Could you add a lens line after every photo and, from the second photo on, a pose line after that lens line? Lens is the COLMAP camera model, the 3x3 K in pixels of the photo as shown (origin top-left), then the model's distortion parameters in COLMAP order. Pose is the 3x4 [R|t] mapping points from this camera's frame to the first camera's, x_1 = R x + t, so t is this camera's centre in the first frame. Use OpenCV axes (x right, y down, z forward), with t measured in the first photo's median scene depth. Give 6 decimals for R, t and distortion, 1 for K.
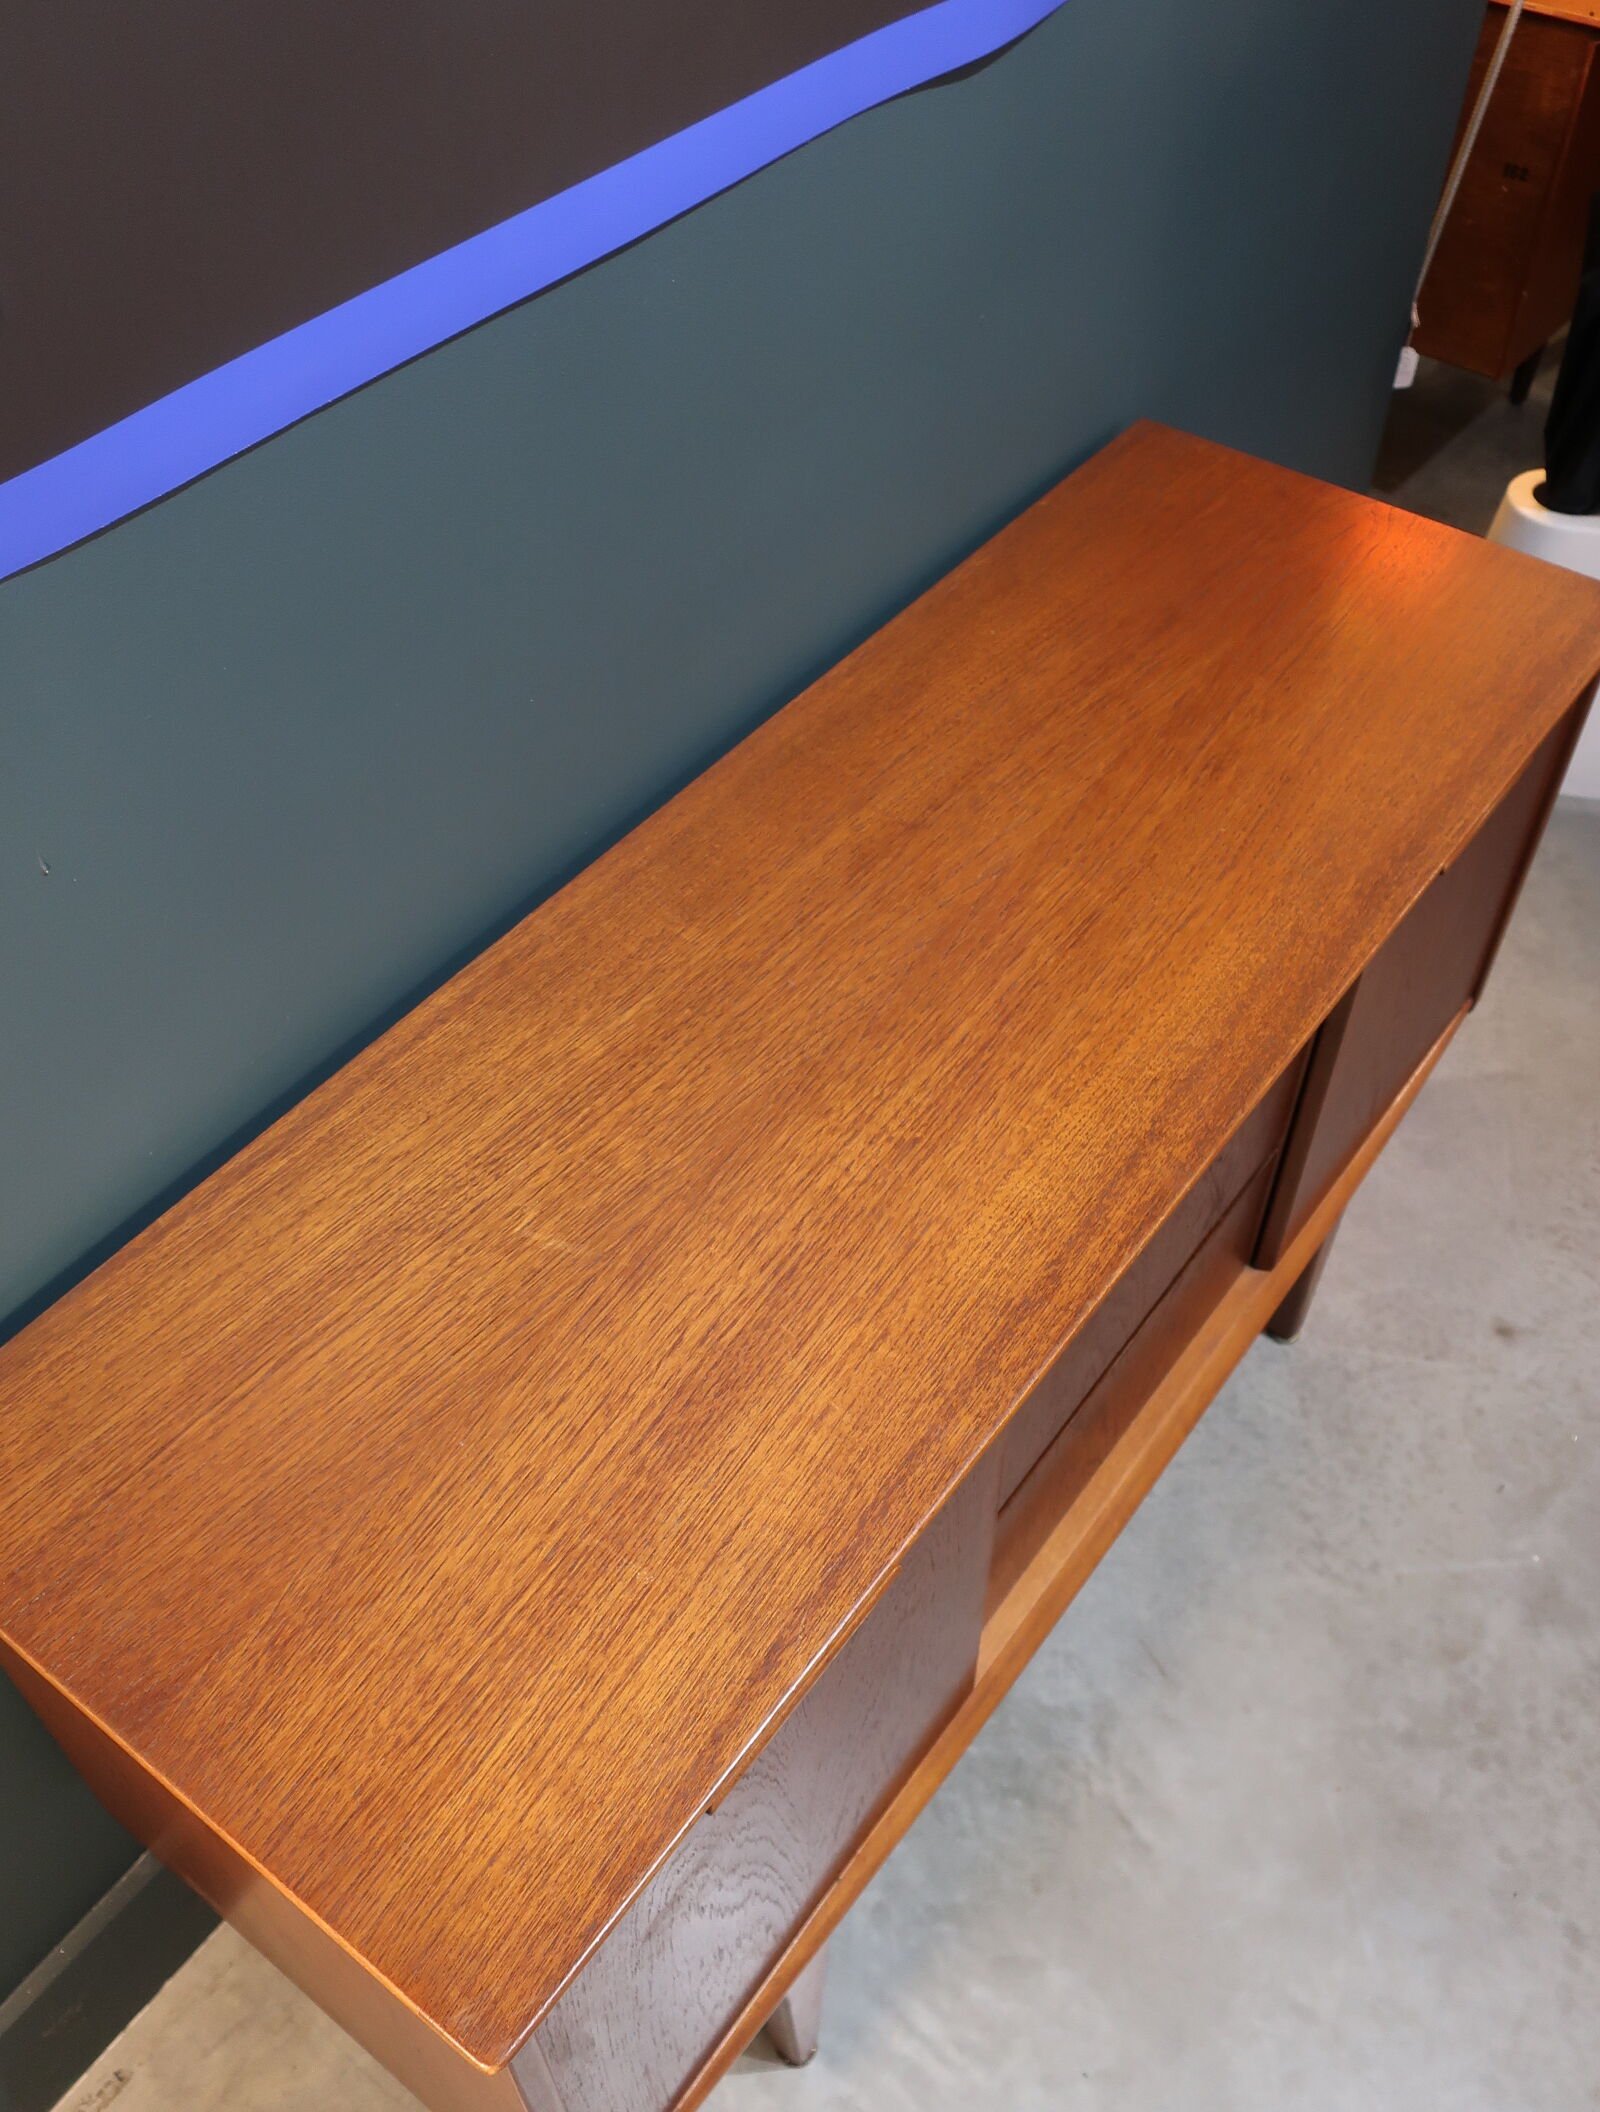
lens RADIAL K [[1889.8, 0, 790.1], [0, 1889.8, 1057.8], [0, 0, 1]] dist [-0.000746, -0.002244]
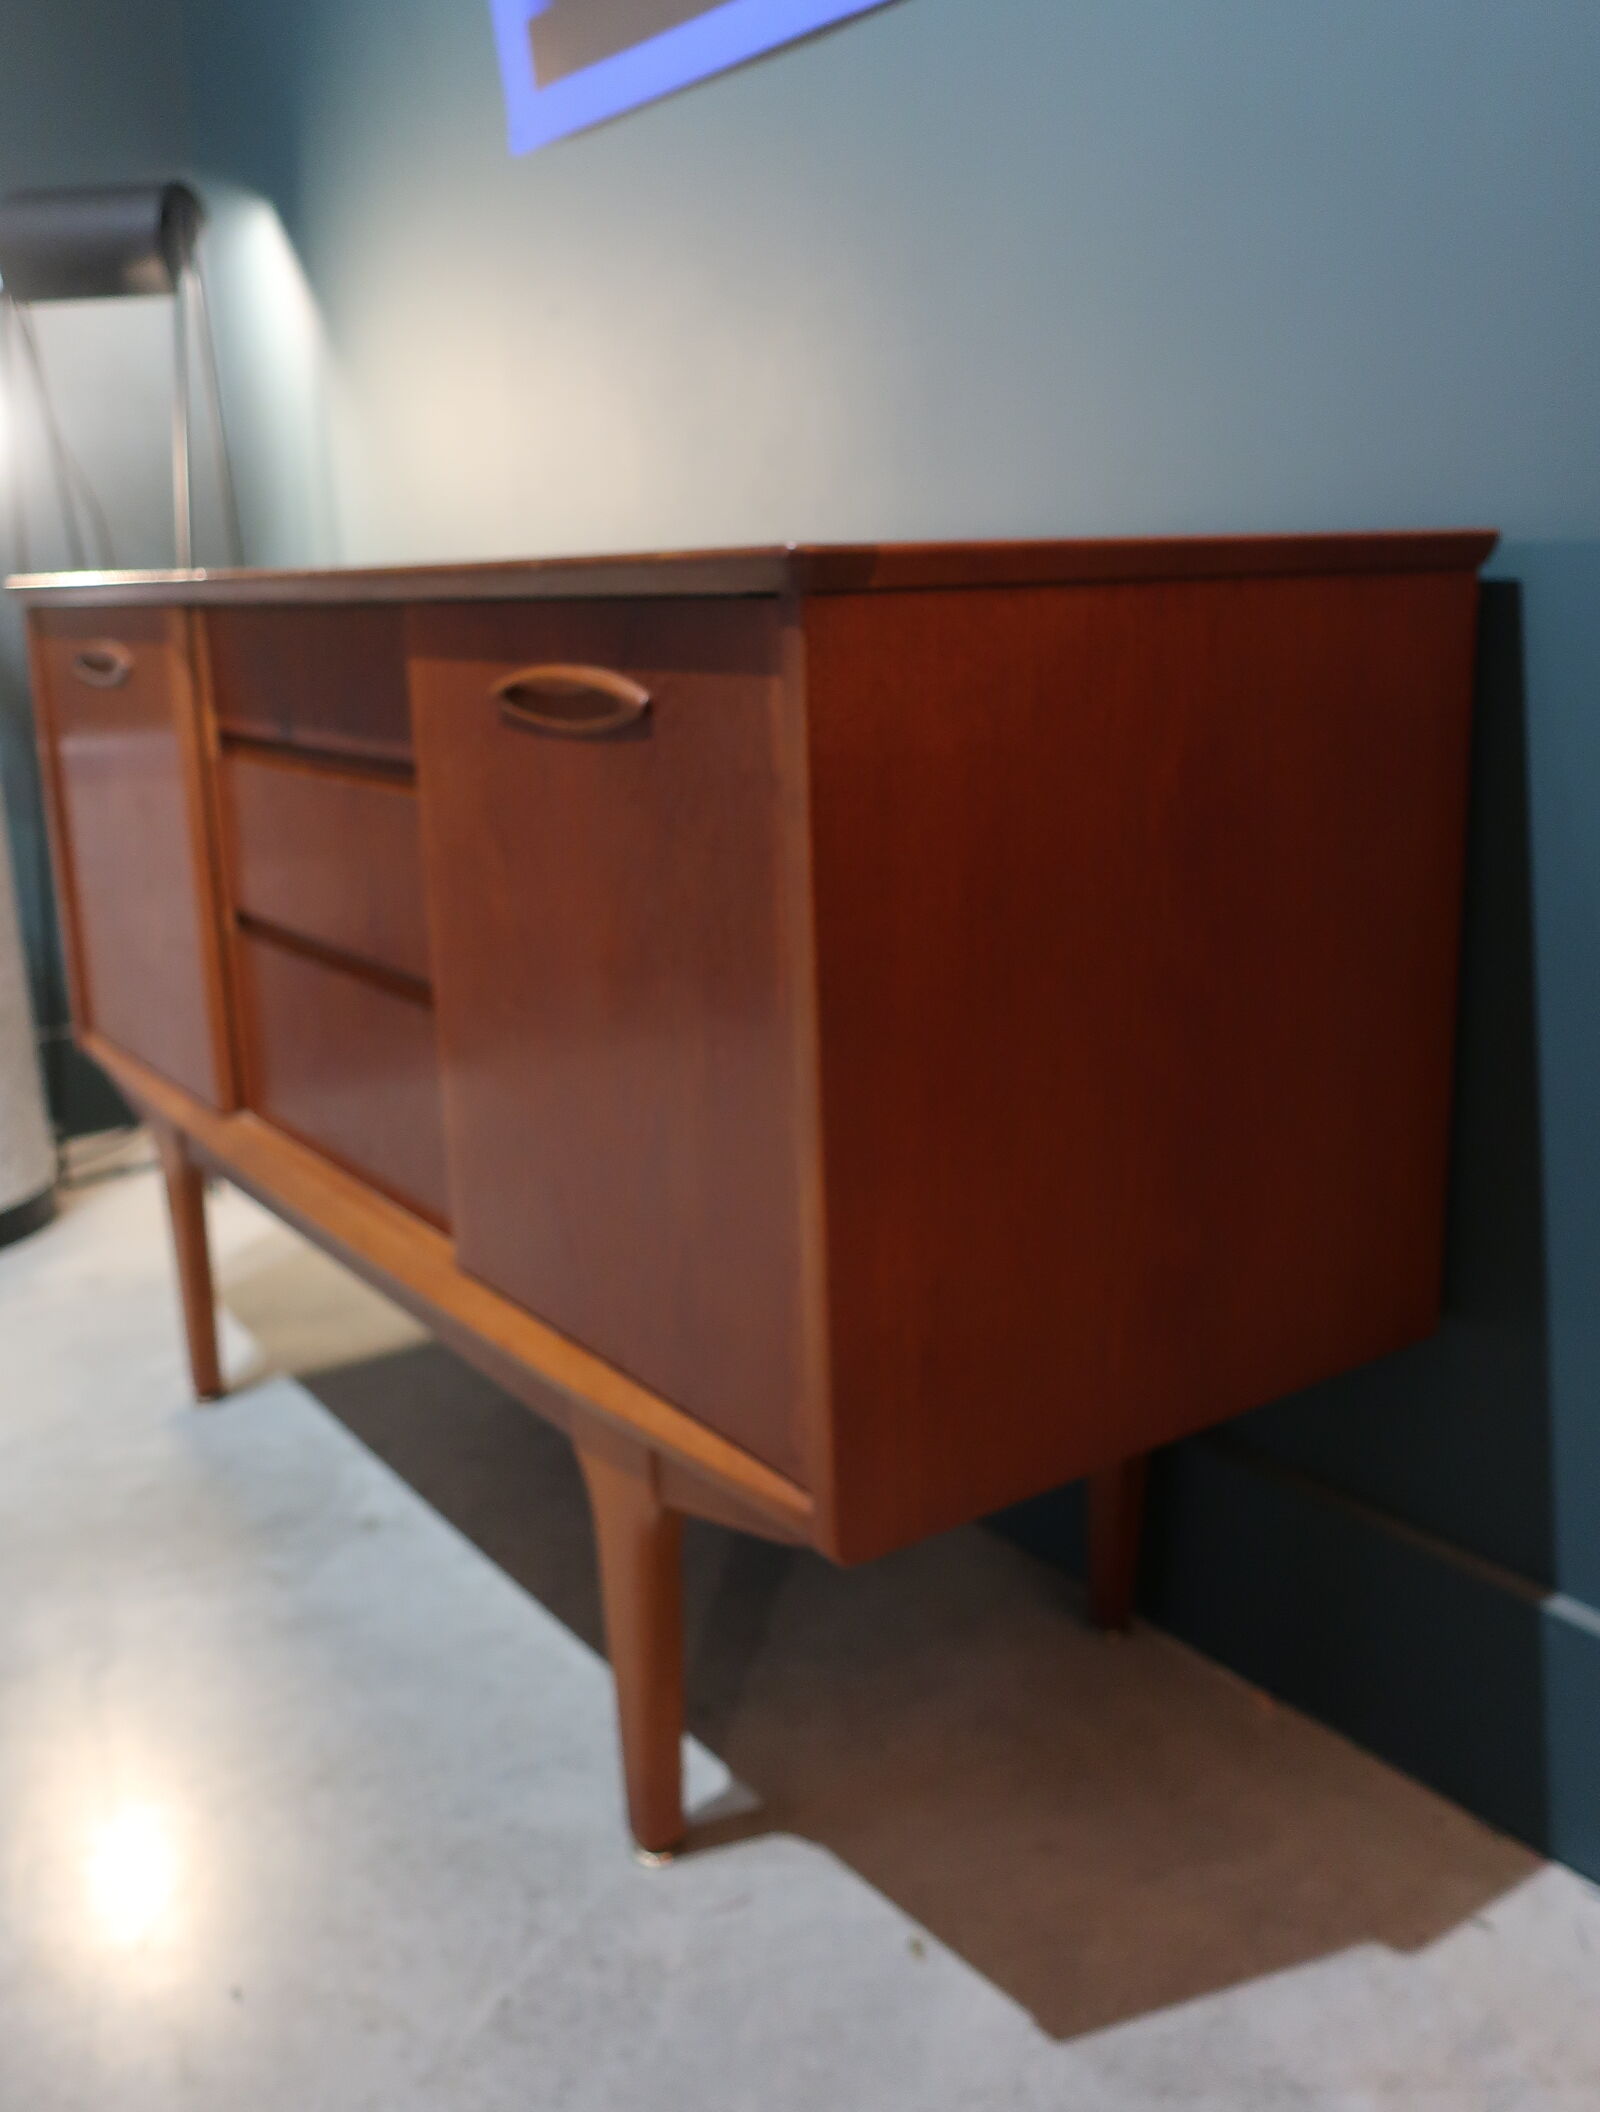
lens RADIAL K [[1889.8, 0, 790.1], [0, 1889.8, 1057.8], [0, 0, 1]] dist [-0.000746, -0.002244]
pose [[-0.310395, 0.248331, -0.917598, 0.921574], [-0.682944, 0.613192, 0.396968, -0.345197], [0.661244, 0.749885, -0.020735, 1.070733]]
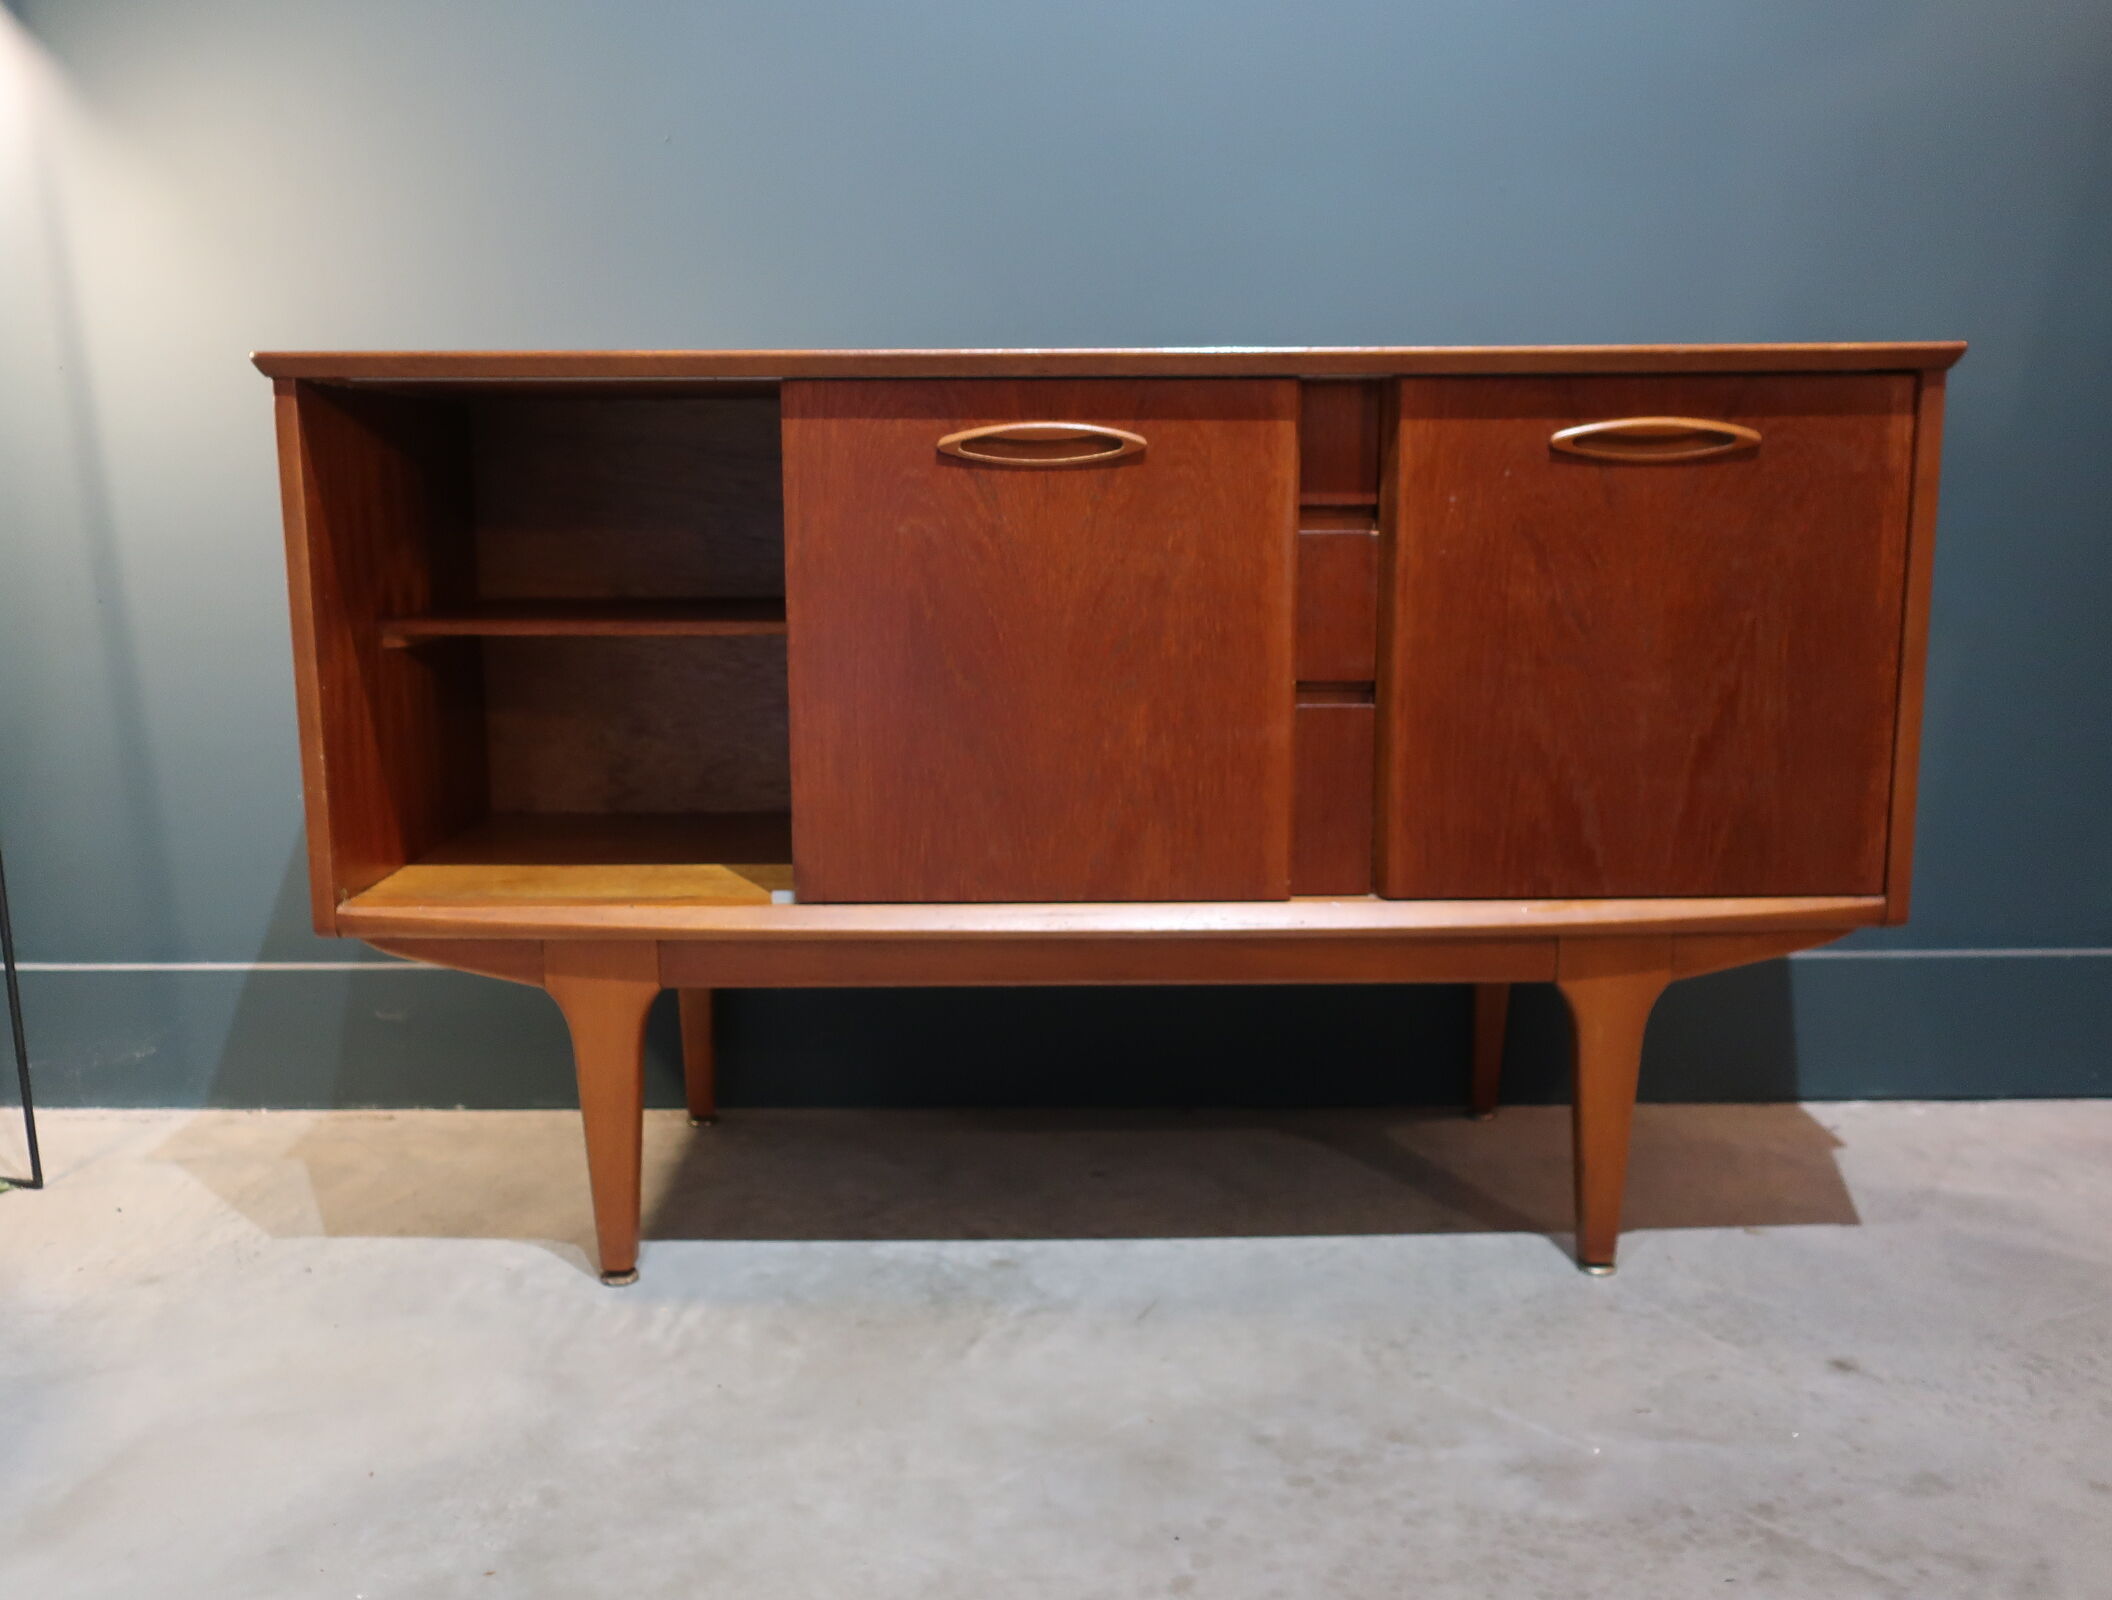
lens RADIAL K [[1911.8, 0, 1033.8], [0, 1911.8, 801.1], [0, 0, 1]] dist [-0.001549, 0.000550]
pose [[0.597933, 0.133104, -0.790417, 0.944268], [-0.588695, 0.742166, -0.320356, 0.512109], [0.543980, 0.656866, 0.522123, 0.363523]]
